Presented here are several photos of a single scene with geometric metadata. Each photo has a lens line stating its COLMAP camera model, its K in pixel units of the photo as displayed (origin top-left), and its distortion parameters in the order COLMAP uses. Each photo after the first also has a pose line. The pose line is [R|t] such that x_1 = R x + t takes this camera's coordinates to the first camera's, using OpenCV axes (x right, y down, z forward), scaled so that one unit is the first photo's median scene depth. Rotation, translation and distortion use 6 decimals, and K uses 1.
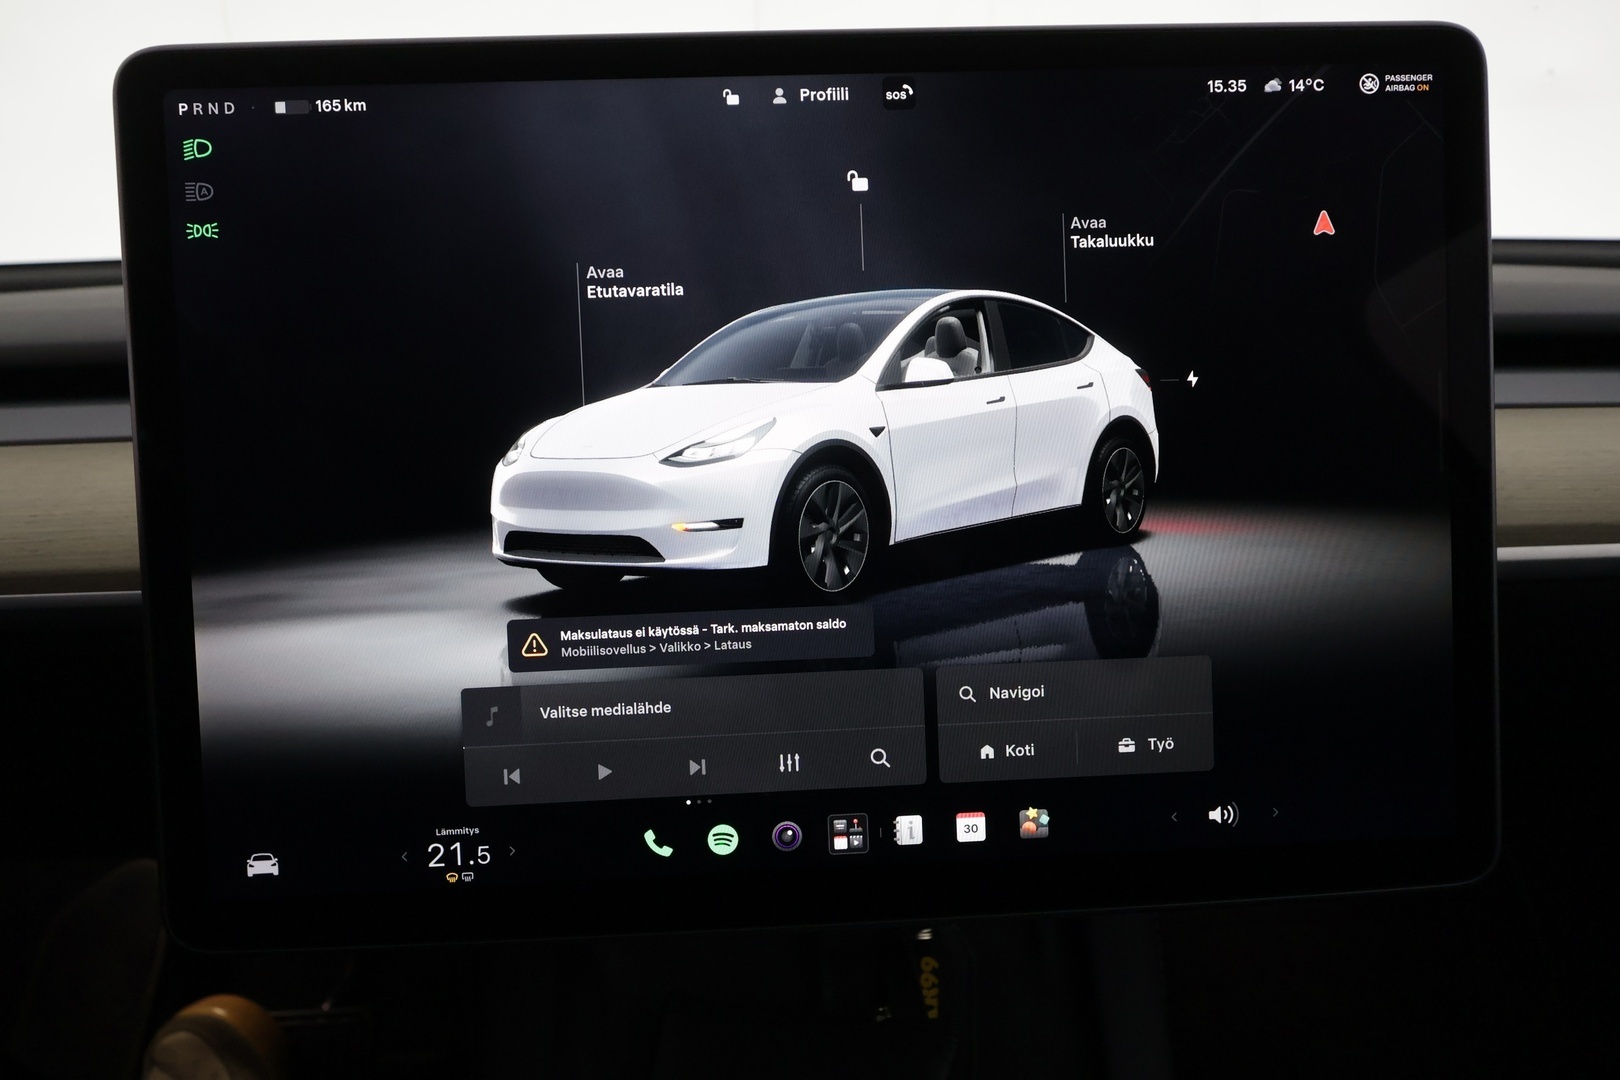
lens RADIAL K [[985.2, 0, 807.0], [0, 985.2, 542.1], [0, 0, 1]] dist [0.003468, 0.001396]
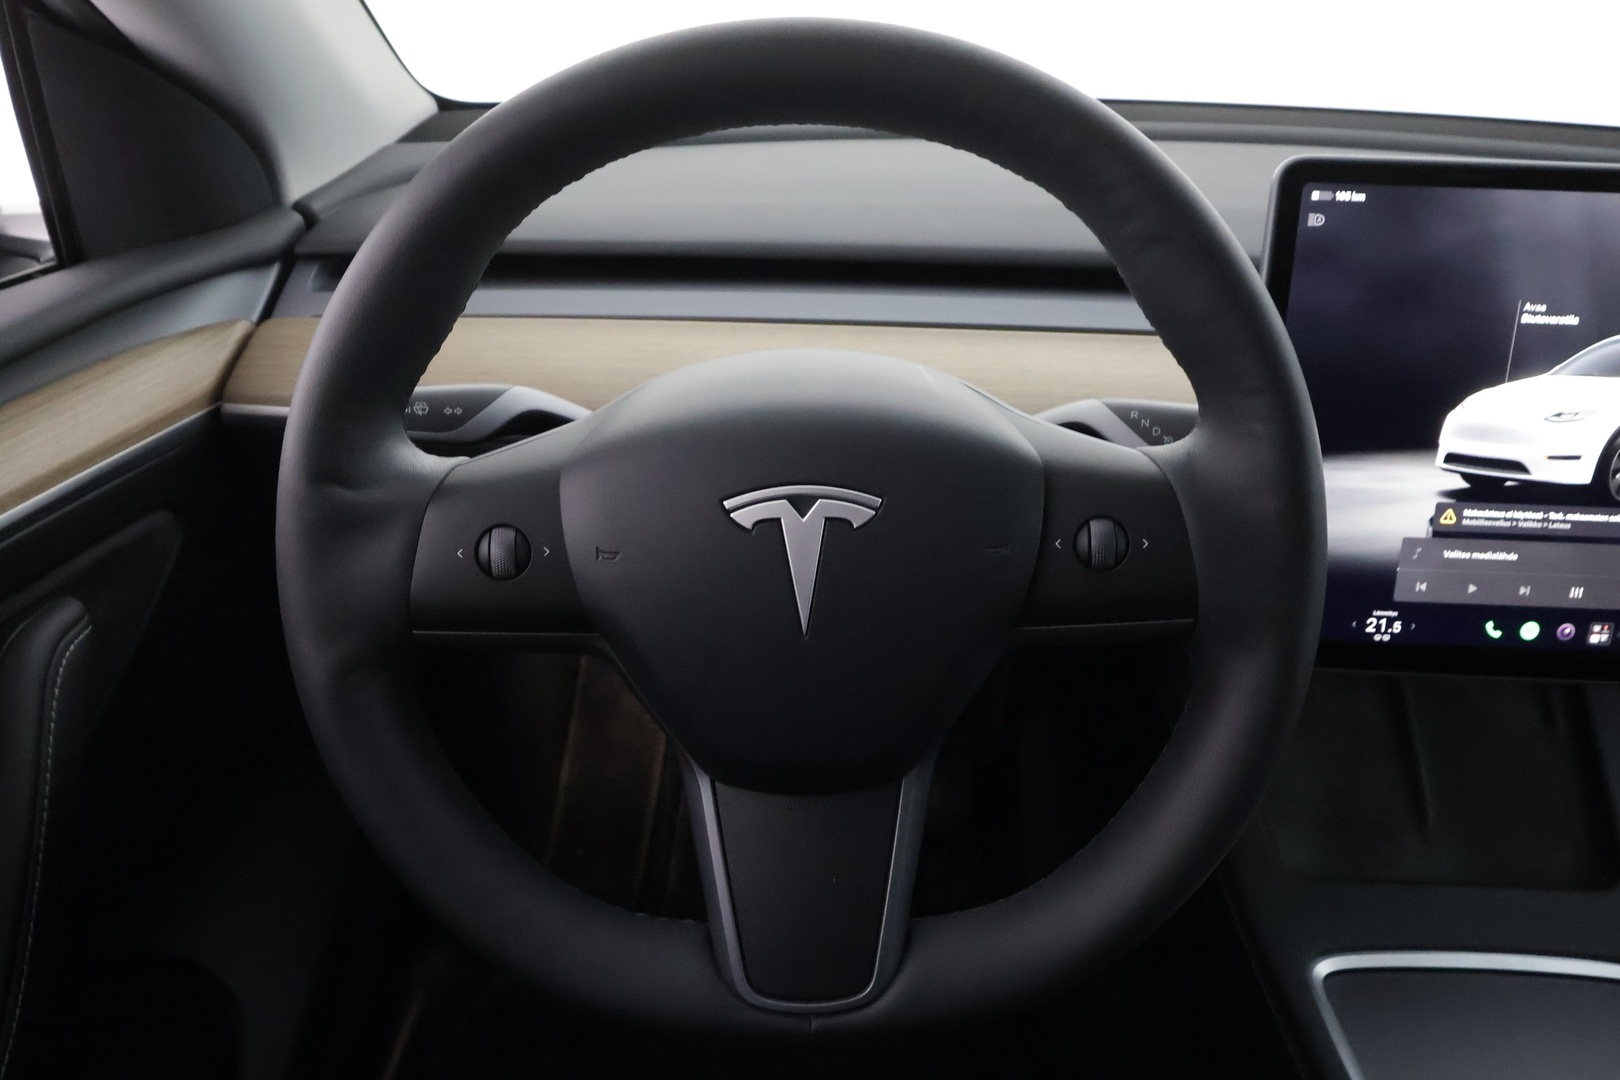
lens RADIAL K [[1137.9, 0, 803.8], [0, 1137.9, 537.5], [0, 0, 1]] dist [0.005043, -0.003452]
pose [[0.995660, 0.083520, -0.041067, -1.332972], [-0.073238, 0.975375, 0.208039, -0.198813], [0.057431, -0.204128, 0.977258, -1.071646]]
